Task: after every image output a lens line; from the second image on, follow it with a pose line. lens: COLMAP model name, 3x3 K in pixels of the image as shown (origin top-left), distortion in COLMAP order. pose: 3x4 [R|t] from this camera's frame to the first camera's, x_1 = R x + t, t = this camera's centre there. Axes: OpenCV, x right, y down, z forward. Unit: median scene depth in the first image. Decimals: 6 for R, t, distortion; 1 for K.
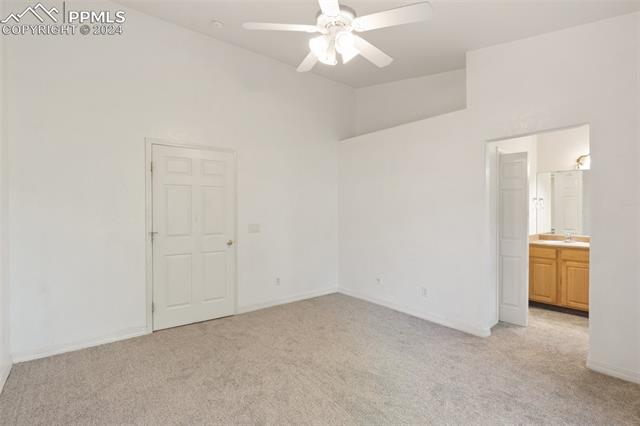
lens RADIAL K [[297.4, 0, 315.4], [0, 297.4, 214.0], [0, 0, 1]] dist [-0.001615, 0.000908]
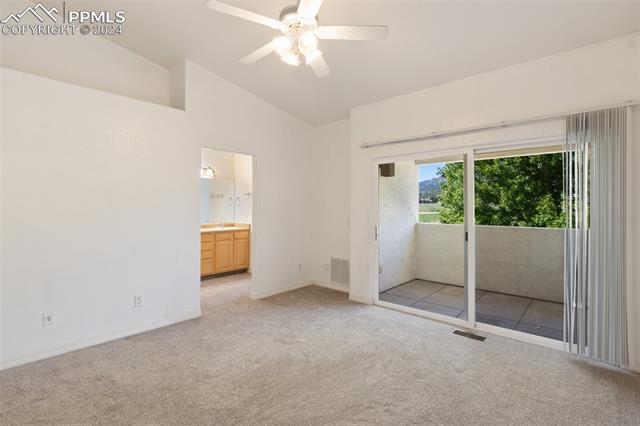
lens RADIAL K [[297.4, 0, 319.0], [0, 297.4, 209.6], [0, 0, 1]] dist [-0.001615, 0.000908]
pose [[-0.164346, -0.011505, 0.986336, -0.877267], [-0.002660, 0.999934, 0.011220, -0.016641], [-0.986399, -0.000780, -0.164366, 1.003302]]
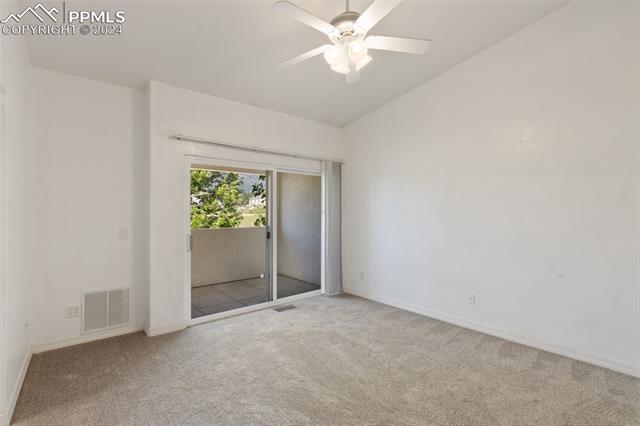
lens RADIAL K [[297.4, 0, 317.4], [0, 297.4, 213.5], [0, 0, 1]] dist [-0.001615, 0.000908]
pose [[-0.999944, -0.005465, -0.009035, 0.150615], [-0.005566, 0.999921, 0.011276, -0.027923], [0.008973, 0.011325, -0.999896, 1.884787]]
